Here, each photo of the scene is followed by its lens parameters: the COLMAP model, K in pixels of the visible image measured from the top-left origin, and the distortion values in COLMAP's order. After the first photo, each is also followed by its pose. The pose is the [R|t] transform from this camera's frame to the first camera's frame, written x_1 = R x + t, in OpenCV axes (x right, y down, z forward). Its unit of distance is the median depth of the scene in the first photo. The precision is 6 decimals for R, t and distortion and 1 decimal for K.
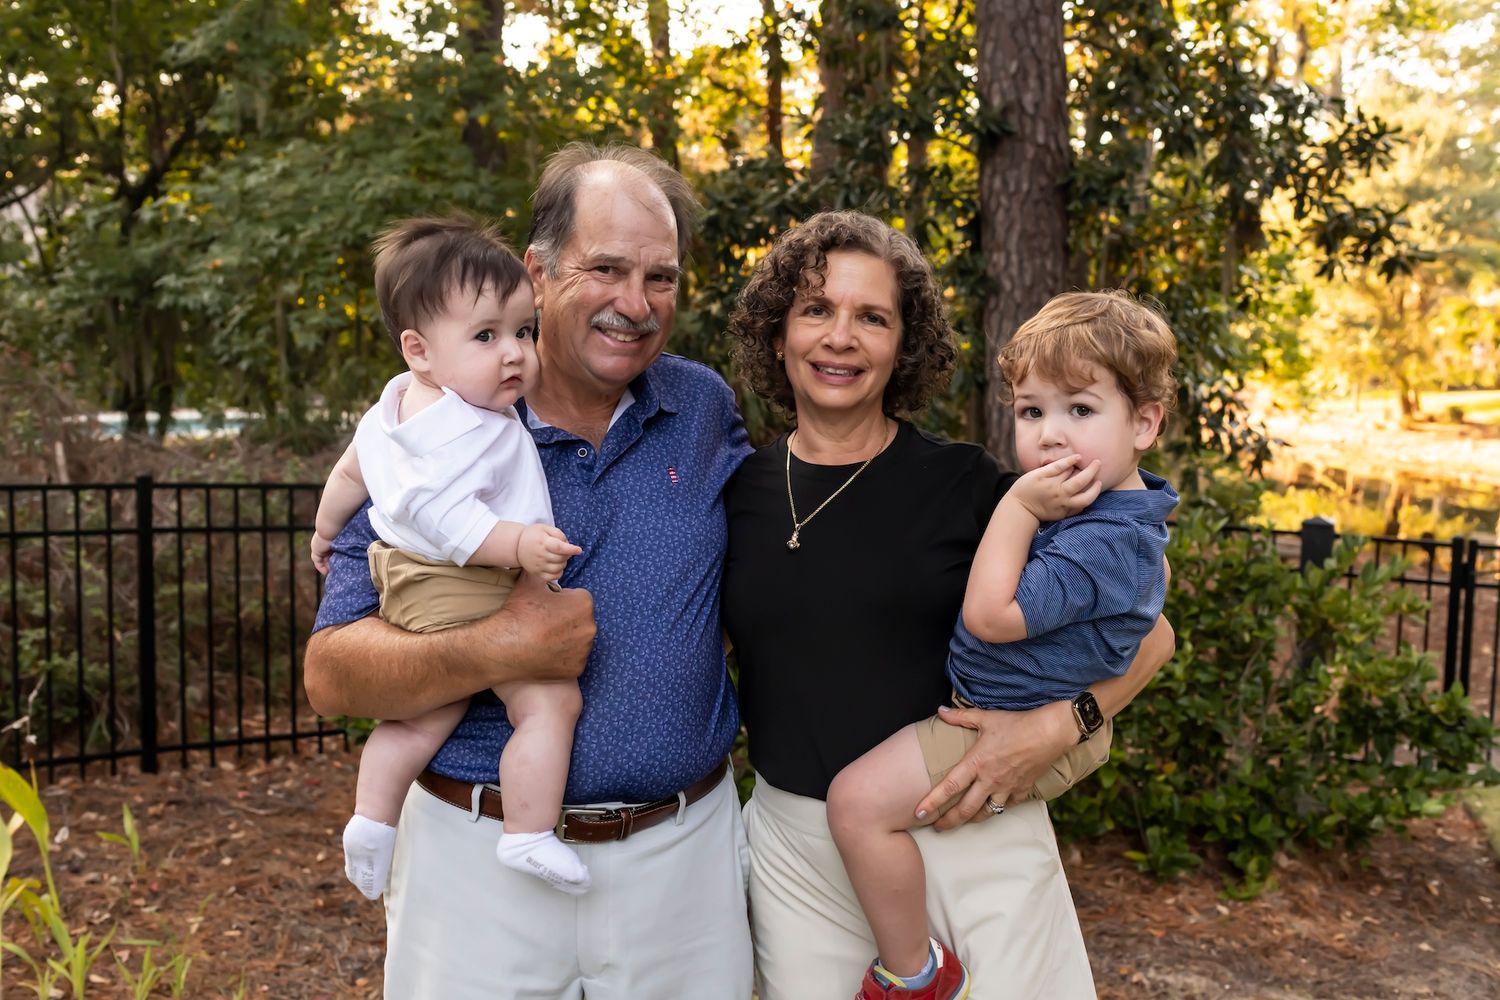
lens RADIAL K [[1507.3, 0, 750.1], [0, 1507.3, 493.3], [0, 0, 1]] dist [-0.006282, 0.000000]
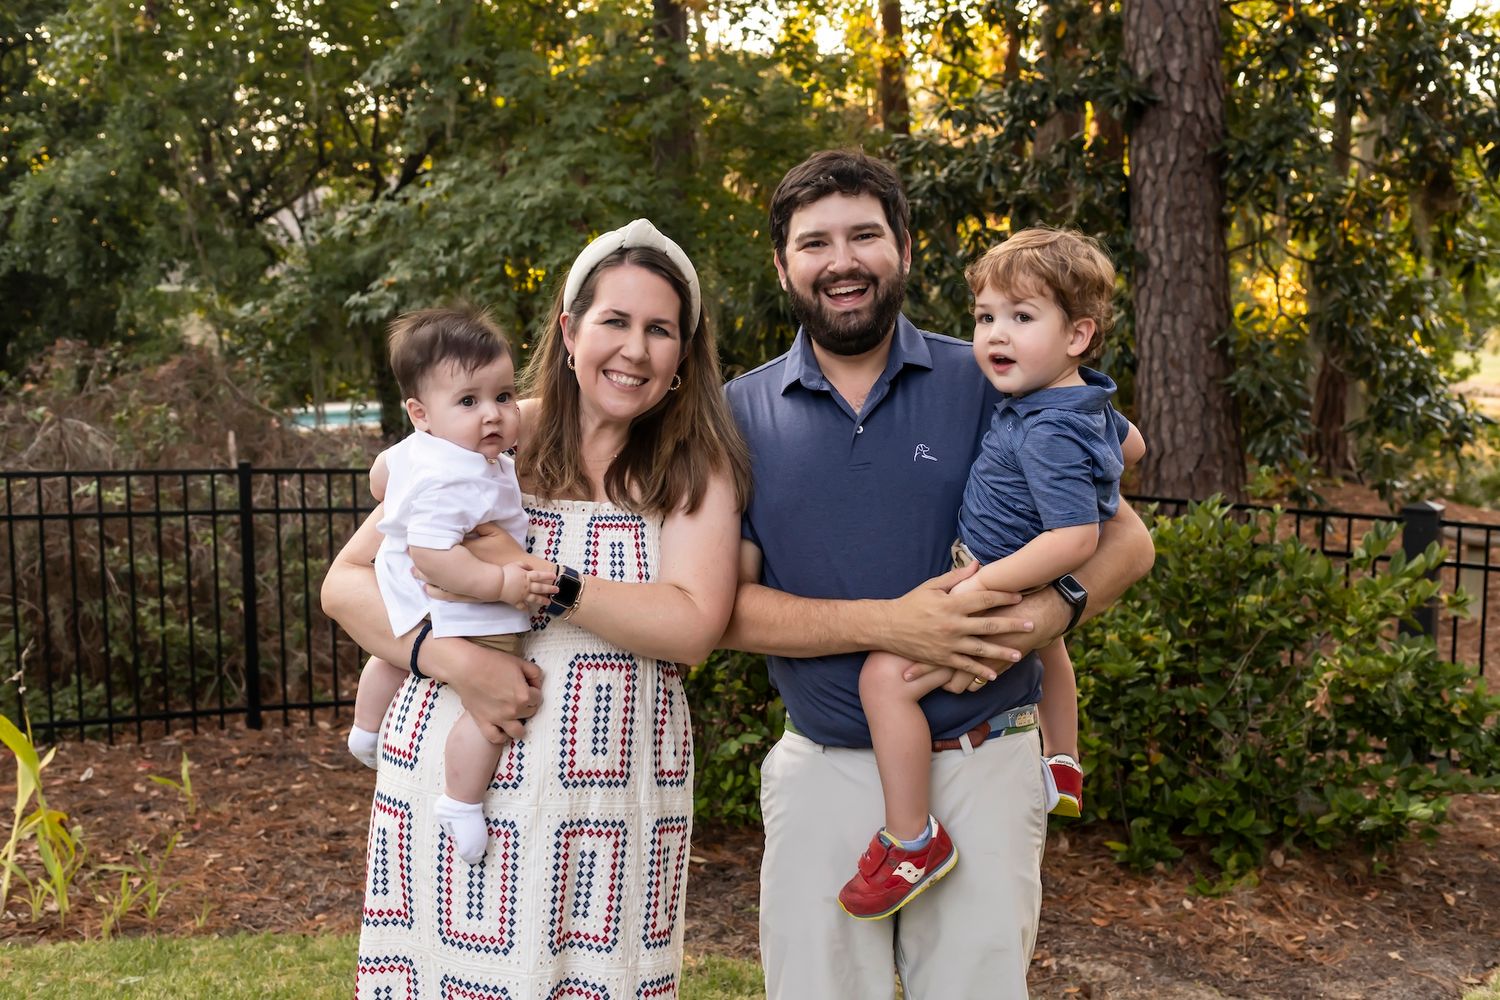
lens RADIAL K [[1507.3, 0, 703.3], [0, 1507.3, 511.9], [0, 0, 1]] dist [-0.006282, 0.000000]
pose [[0.976359, 0.005007, -0.216099, 0.201689], [0.000258, 0.999704, 0.024326, -0.002081], [0.216157, -0.023806, 0.976068, -0.015634]]
